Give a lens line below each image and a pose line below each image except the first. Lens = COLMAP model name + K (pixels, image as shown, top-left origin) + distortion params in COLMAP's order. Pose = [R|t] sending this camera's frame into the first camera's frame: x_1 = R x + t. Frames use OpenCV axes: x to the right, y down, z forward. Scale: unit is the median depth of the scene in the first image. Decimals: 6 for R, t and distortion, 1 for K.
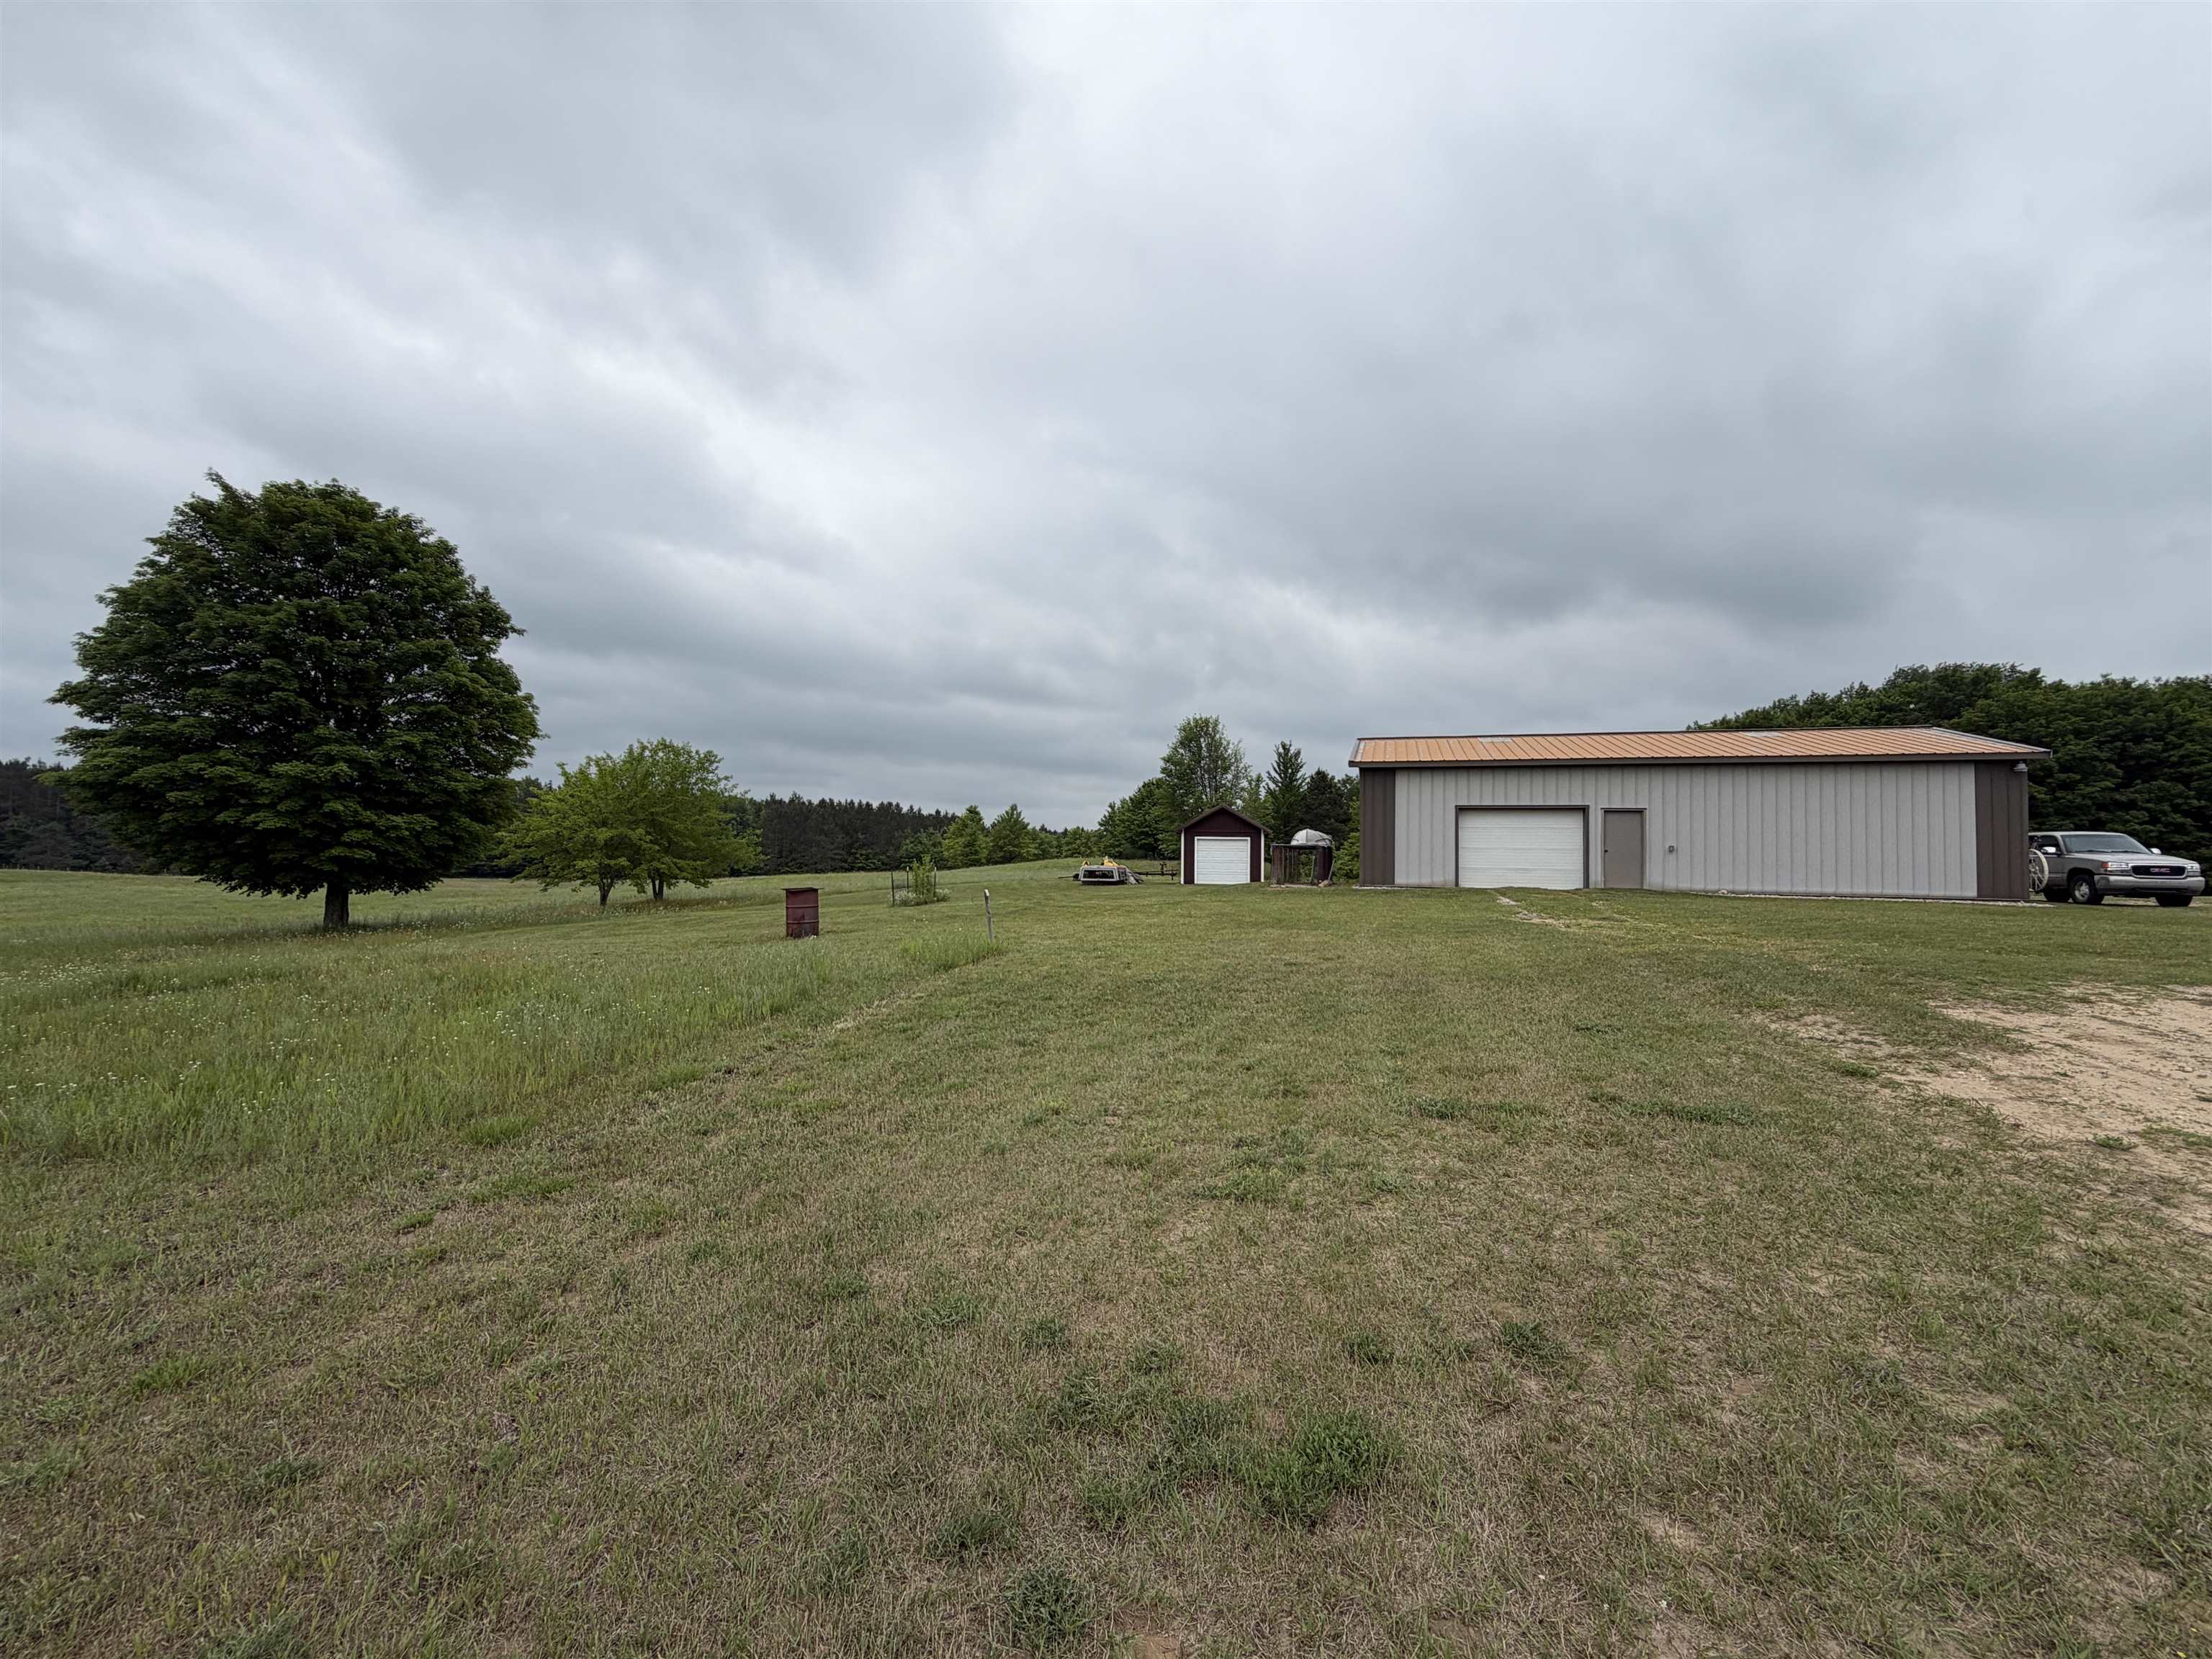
lens RADIAL K [[934.4, 0, 1114.7], [0, 934.4, 836.5], [0, 0, 1]] dist [0.000144, 0.000081]
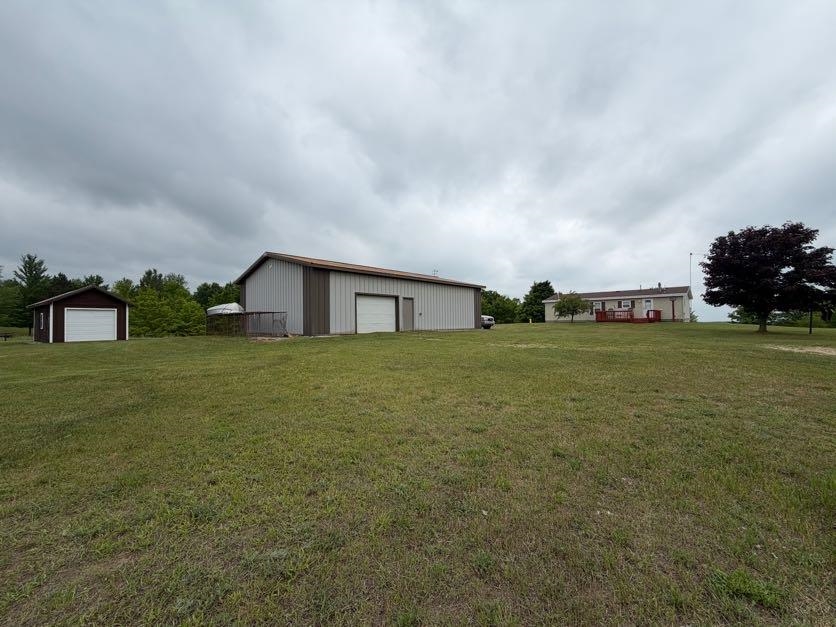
lens RADIAL K [[332.9, 0, 415.3], [0, 332.9, 313.8], [0, 0, 1]] dist [0.000610, 0.000154]
pose [[0.445454, 0.003538, 0.895298, -0.121927], [-0.004594, 0.999988, -0.001666, 0.007526], [-0.895293, -0.003371, 0.445465, 0.330072]]
